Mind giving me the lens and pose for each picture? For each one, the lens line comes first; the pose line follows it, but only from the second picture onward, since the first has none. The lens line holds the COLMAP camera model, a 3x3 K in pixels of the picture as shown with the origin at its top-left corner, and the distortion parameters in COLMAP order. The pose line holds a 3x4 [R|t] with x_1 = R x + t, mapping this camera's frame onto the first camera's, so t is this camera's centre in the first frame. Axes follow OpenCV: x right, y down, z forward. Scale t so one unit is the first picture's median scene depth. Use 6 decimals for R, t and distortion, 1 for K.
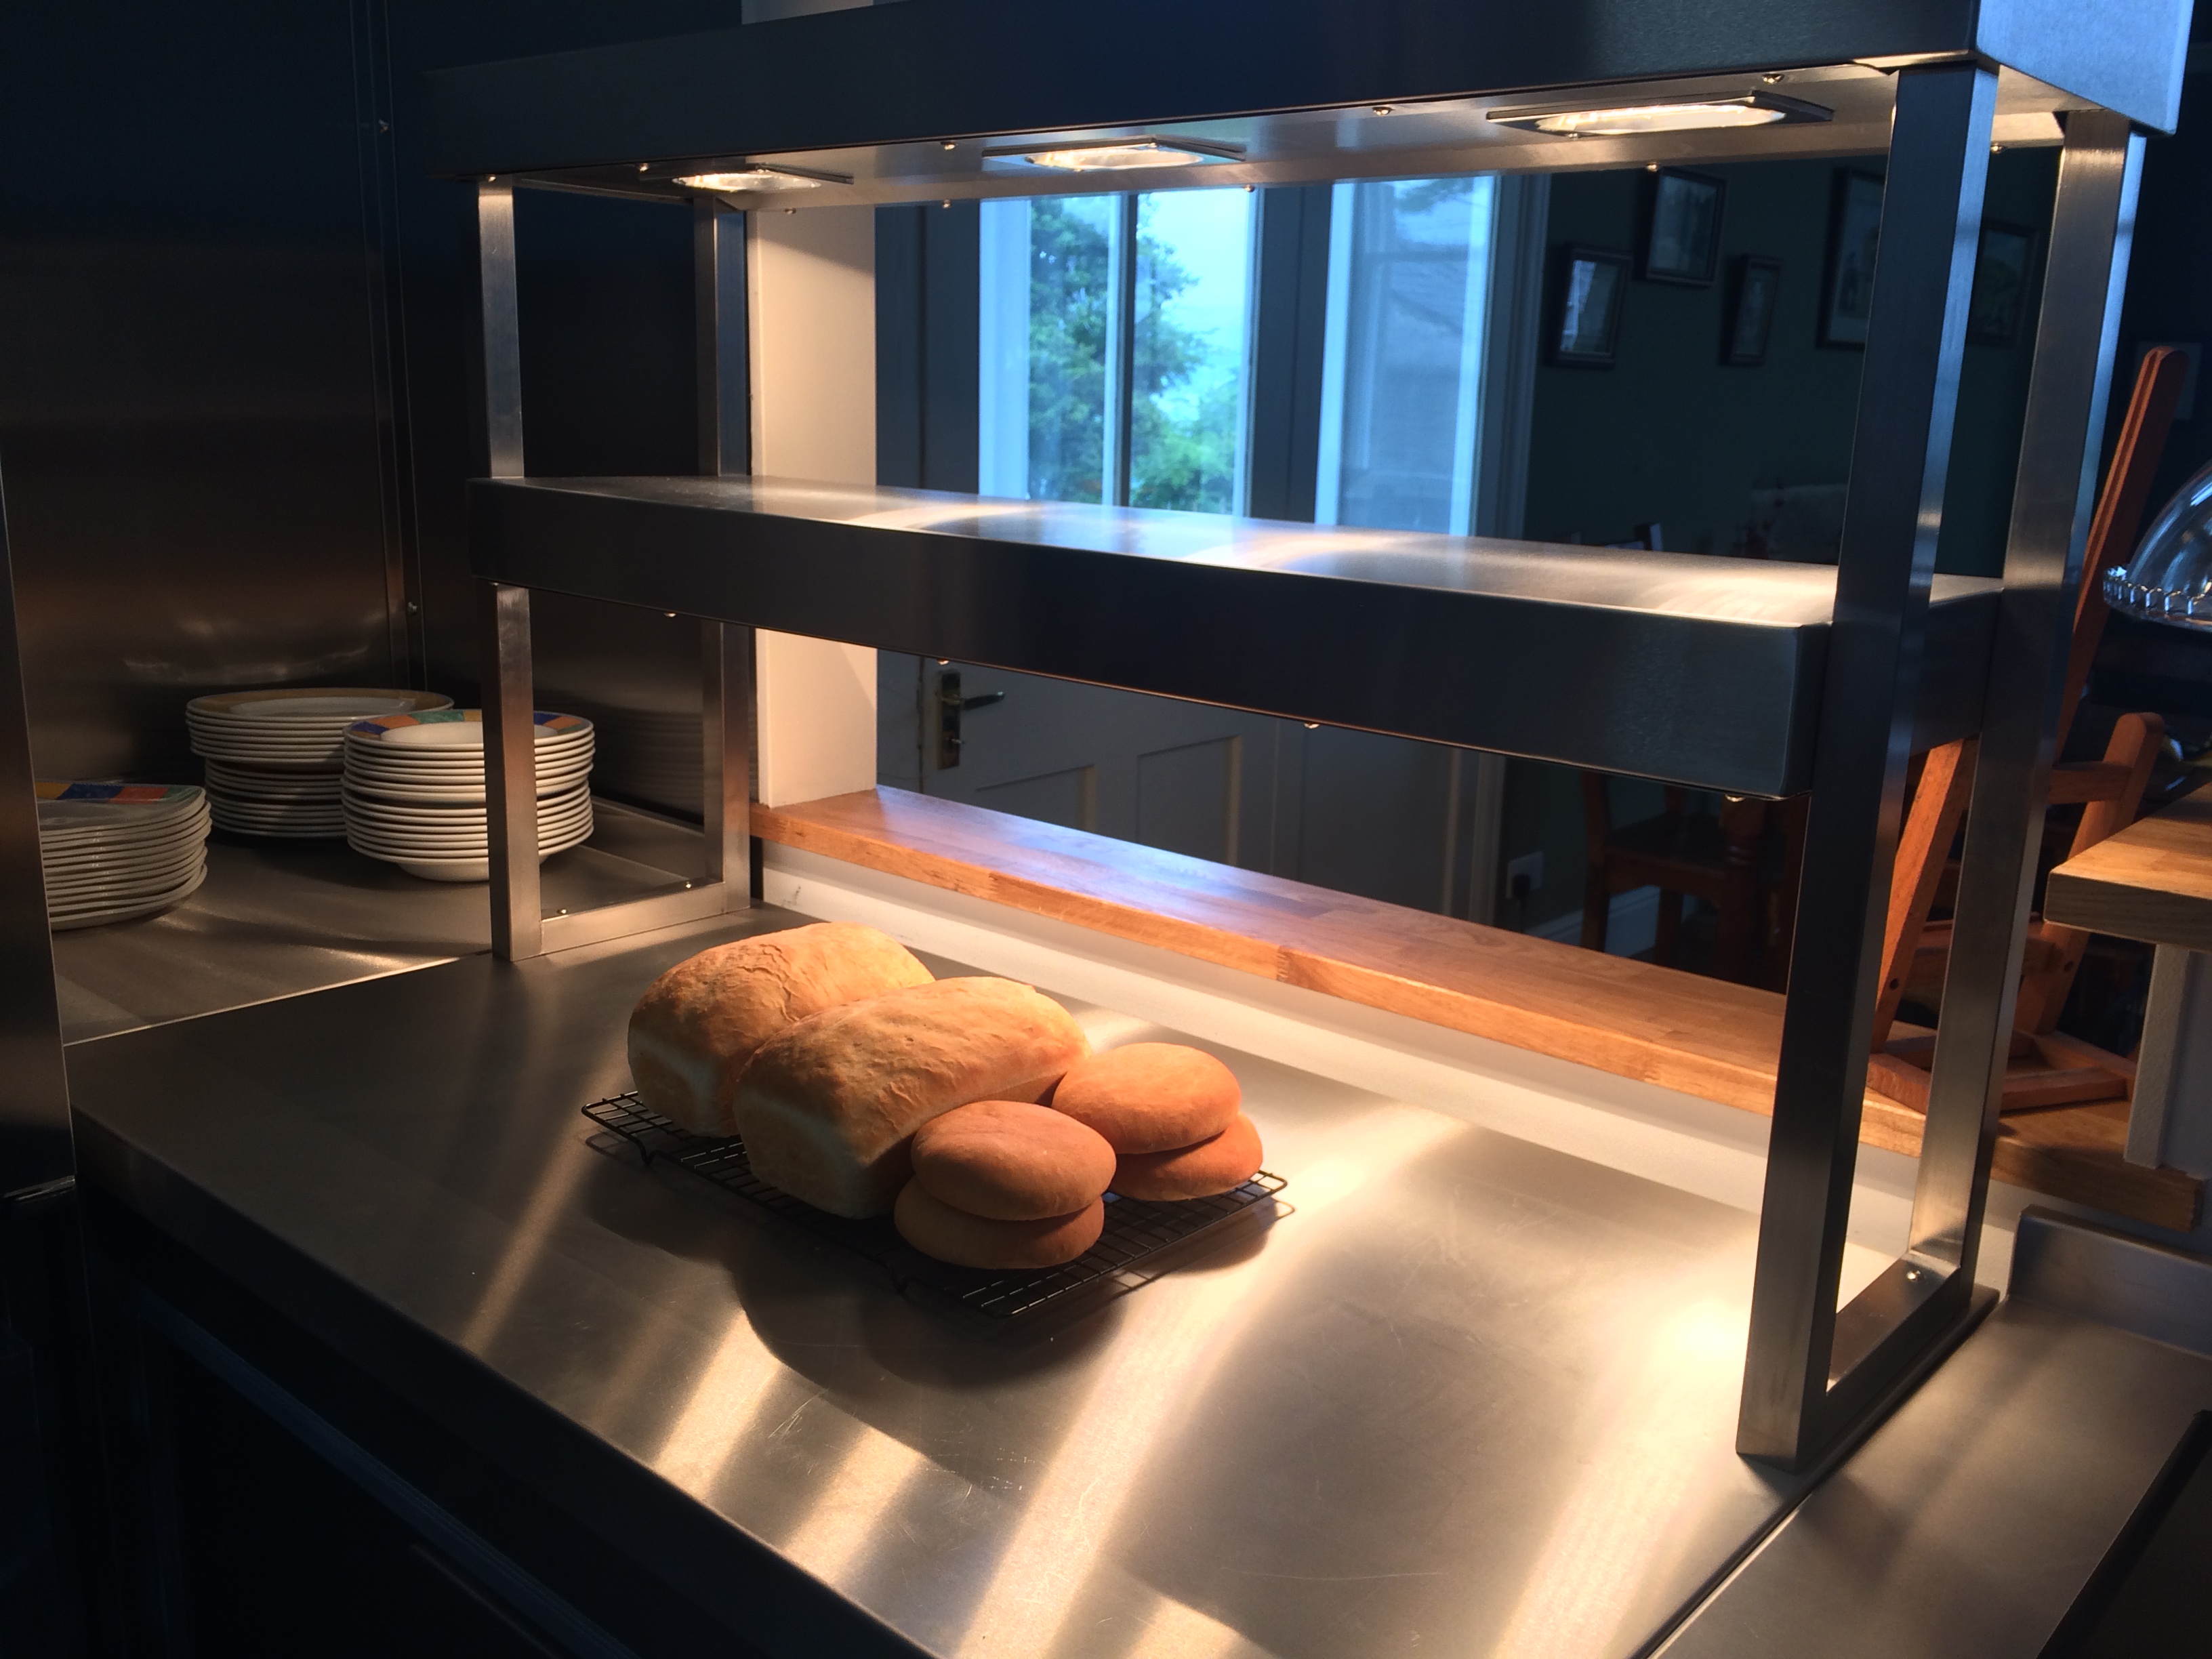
lens RADIAL K [[1910.2, 0, 1116.4], [0, 1910.2, 829.0], [0, 0, 1]] dist [0.076528, -0.097750]
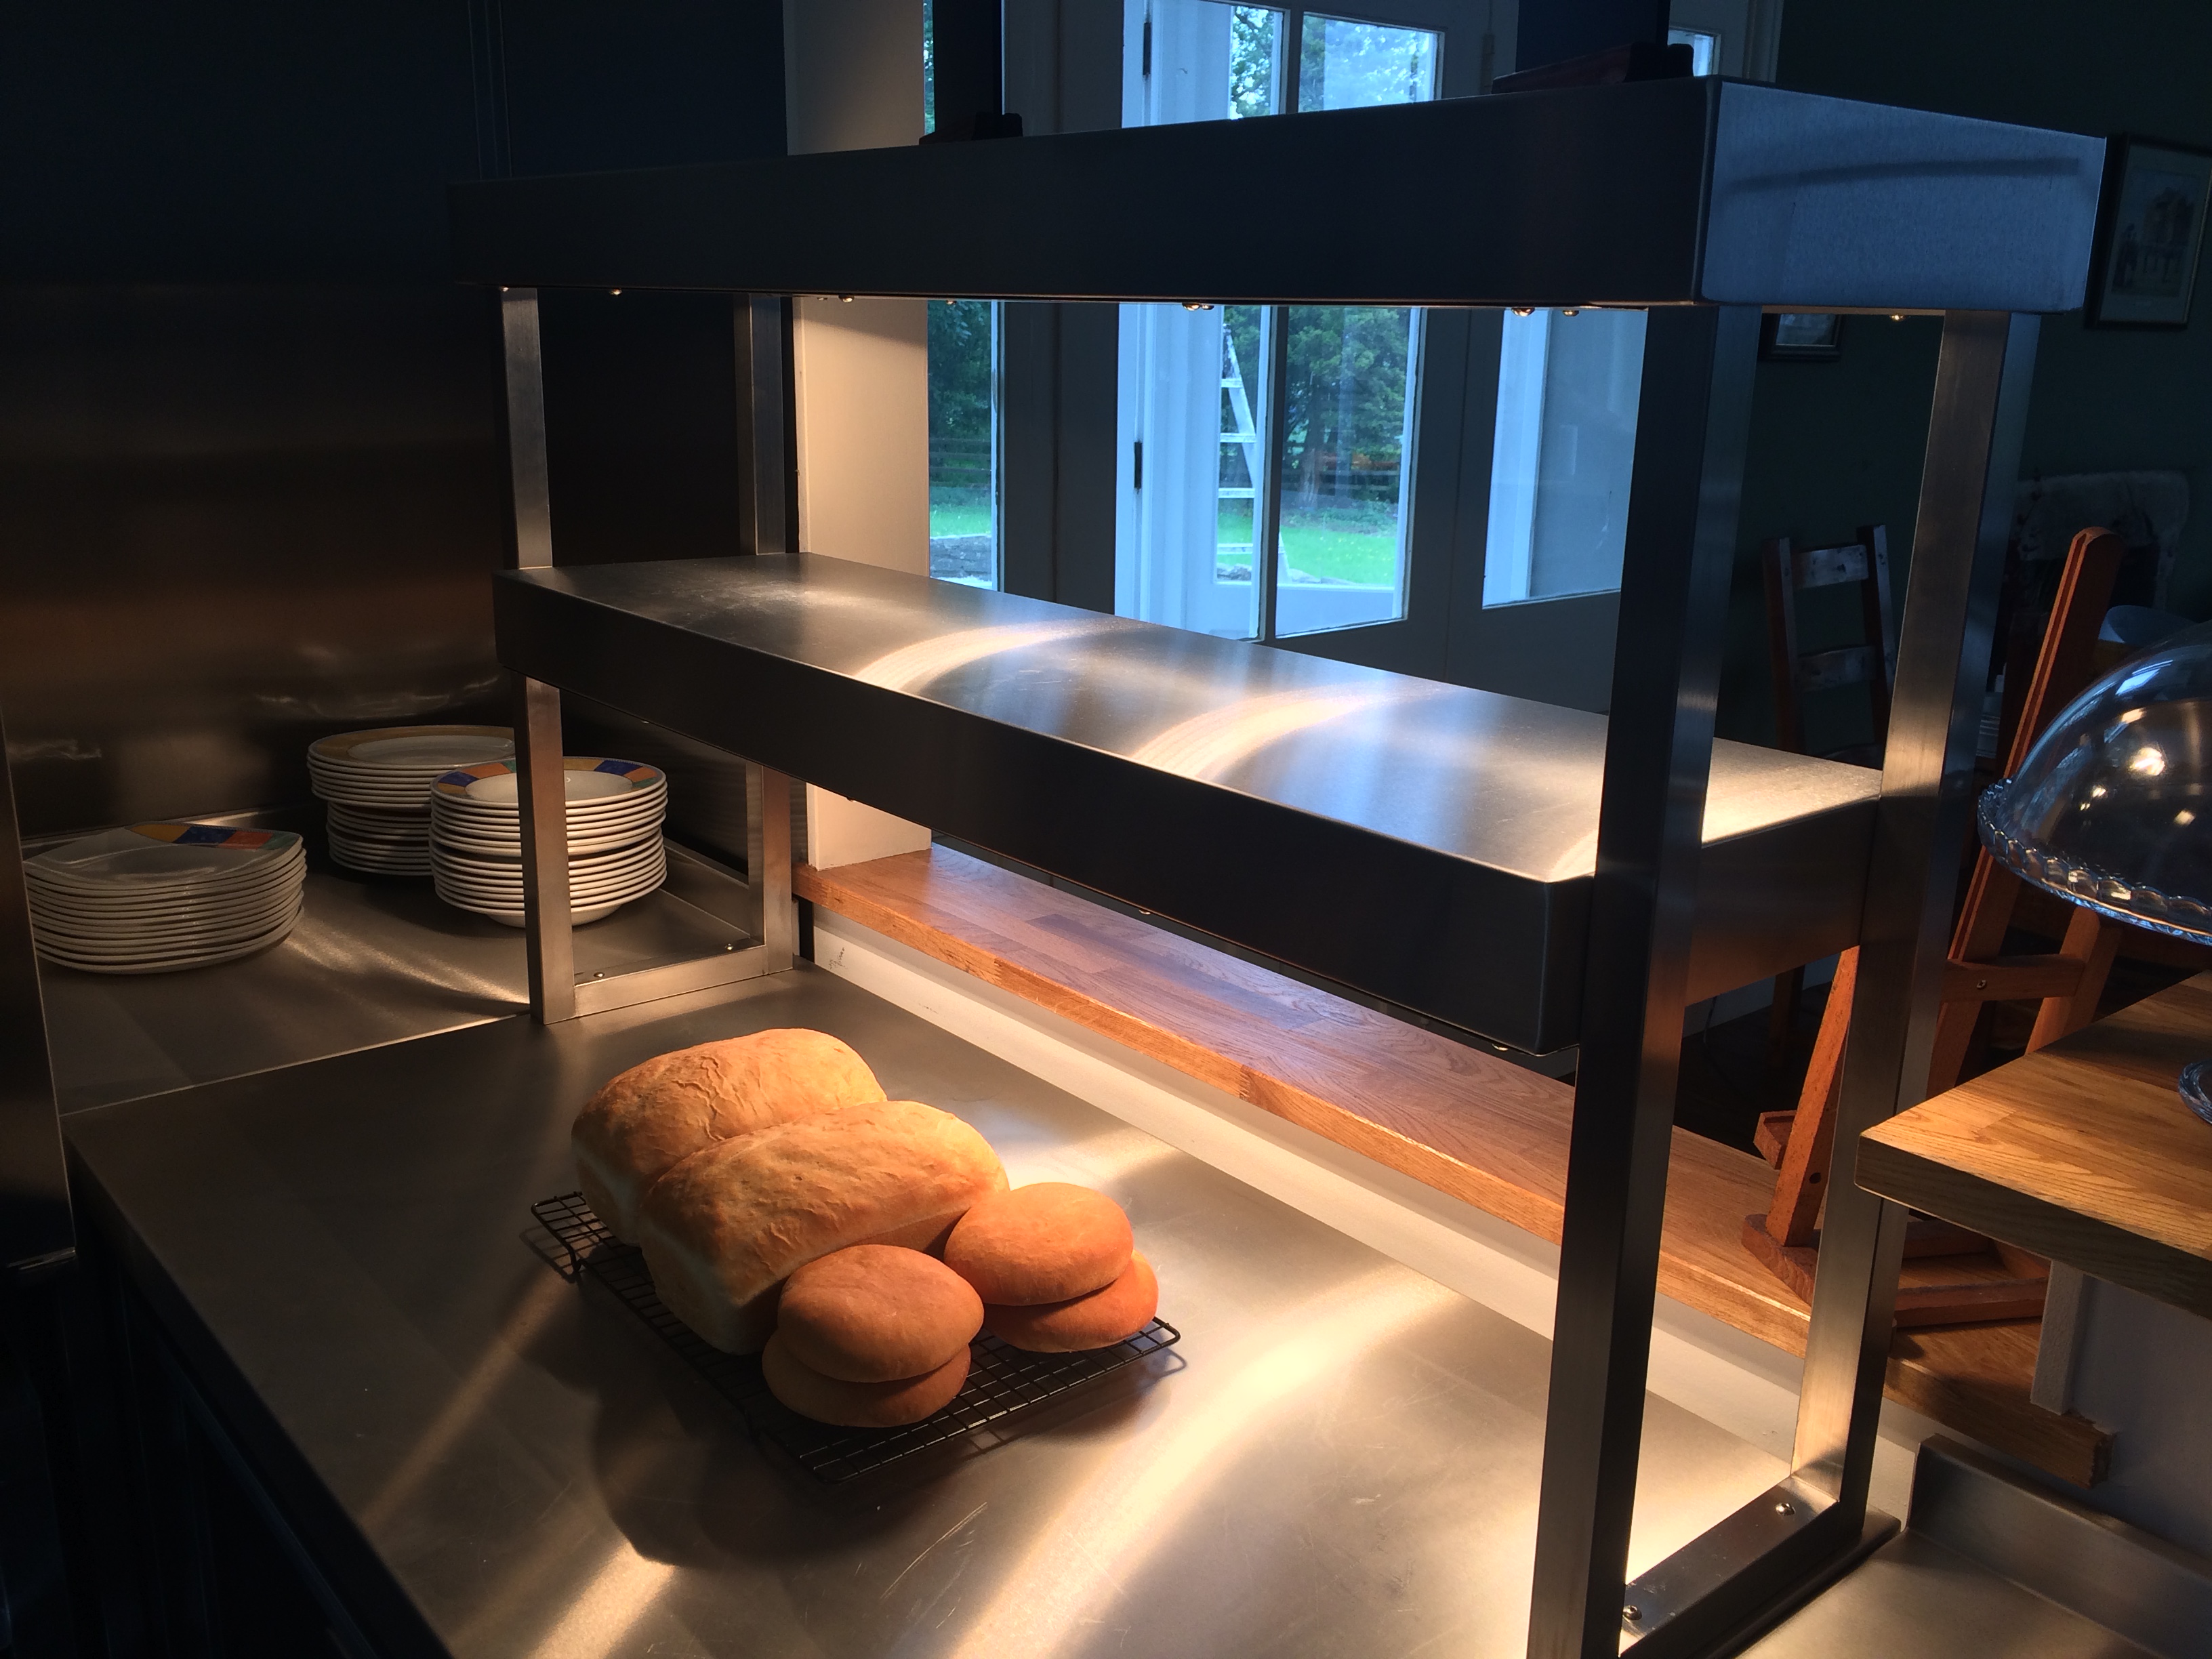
lens RADIAL K [[1910.2, 0, 1115.0], [0, 1910.2, 824.2], [0, 0, 1]] dist [0.076528, -0.097750]
pose [[0.988329, 0.031379, -0.149071, 0.192291], [-0.027180, 0.999177, 0.030121, -0.106451], [0.149893, -0.025718, 0.988368, 0.023011]]
